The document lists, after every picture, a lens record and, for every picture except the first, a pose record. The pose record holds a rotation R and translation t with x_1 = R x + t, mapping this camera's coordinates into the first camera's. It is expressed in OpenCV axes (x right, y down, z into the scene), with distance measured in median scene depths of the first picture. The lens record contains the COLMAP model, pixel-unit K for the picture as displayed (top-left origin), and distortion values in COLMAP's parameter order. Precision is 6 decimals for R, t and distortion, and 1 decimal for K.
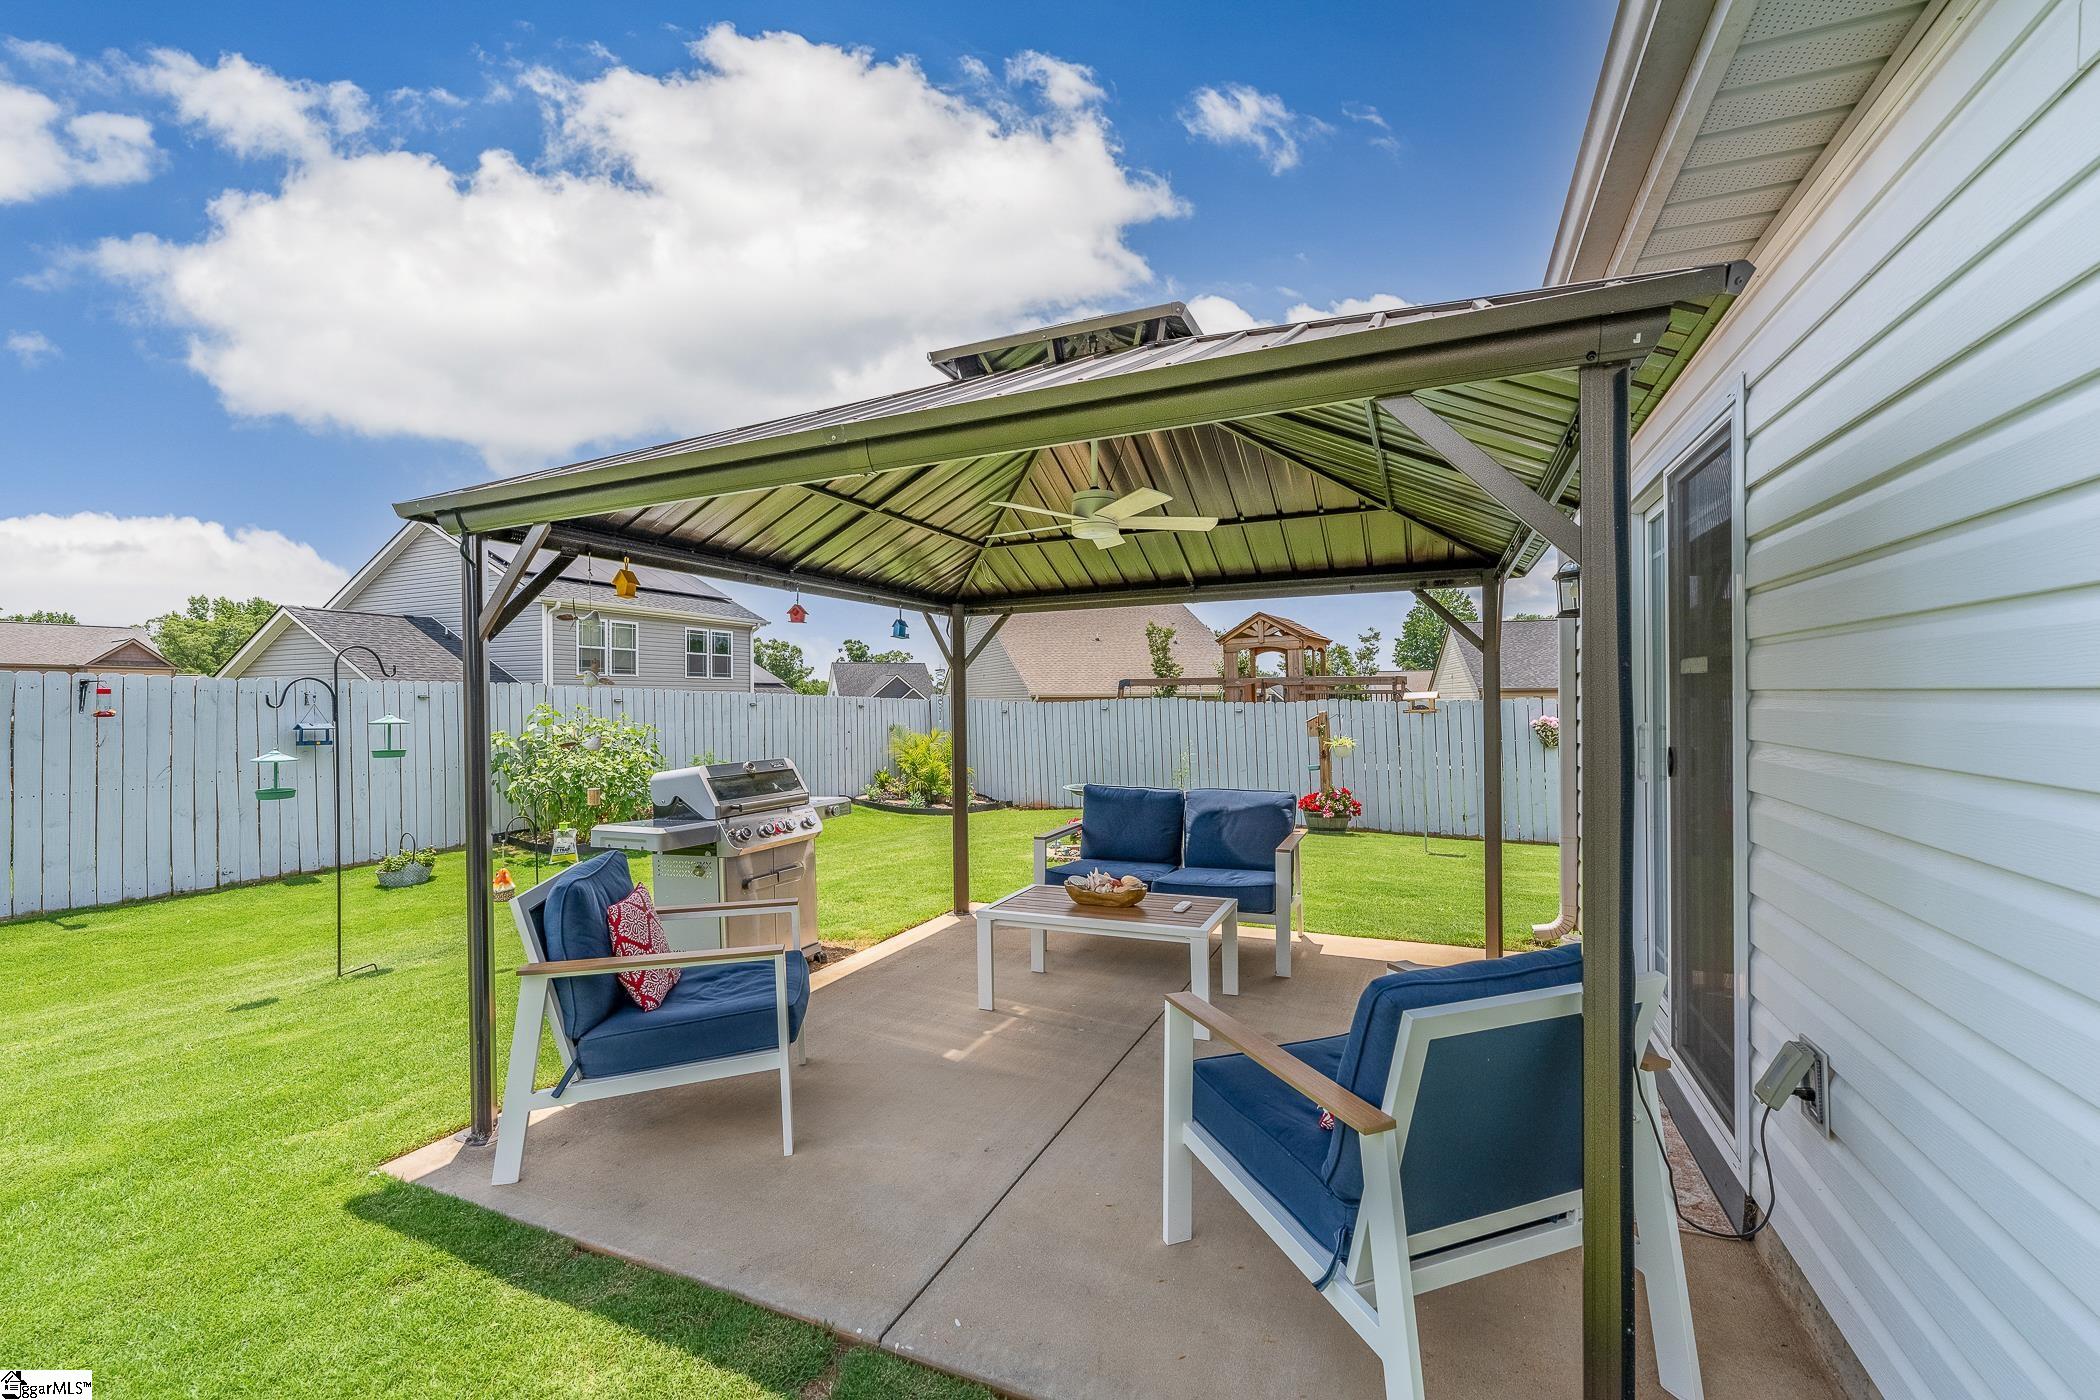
lens RADIAL K [[865.9, 0, 1058.9], [0, 865.9, 663.8], [0, 0, 1]] dist [0.002234, 0.000198]
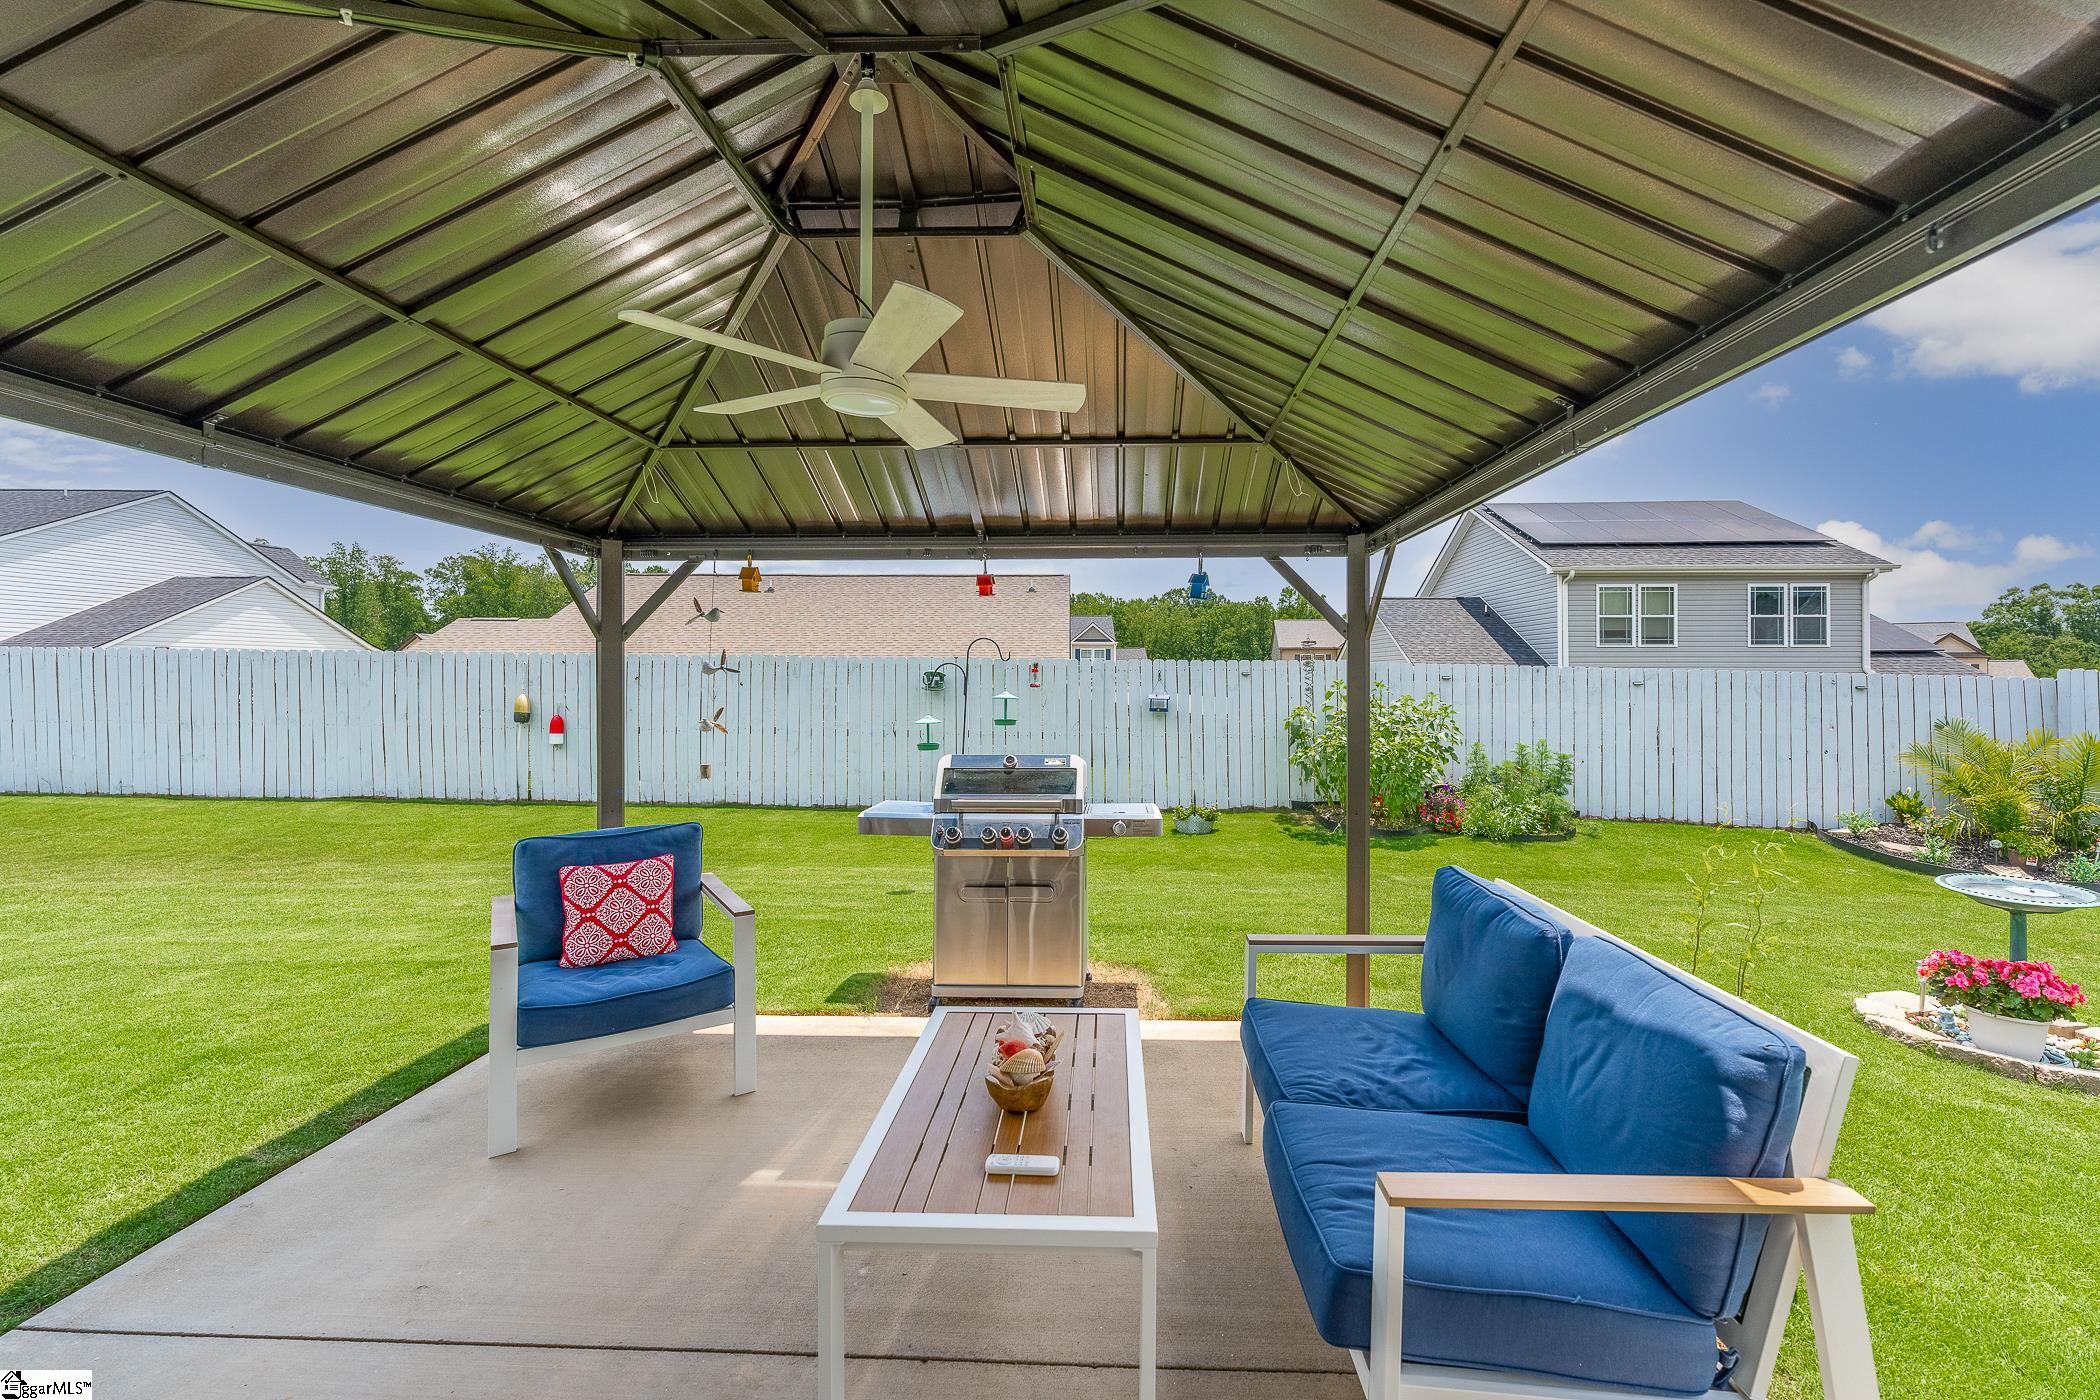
lens RADIAL K [[852.0, 0, 1048.2], [0, 852.0, 673.8], [0, 0, 1]] dist [-0.001365, -0.000091]
pose [[0.363975, 0.005954, -0.931390, 0.171028], [0.035862, 0.999148, 0.020401, 0.004713], [0.930718, -0.040827, 0.363452, 0.264463]]
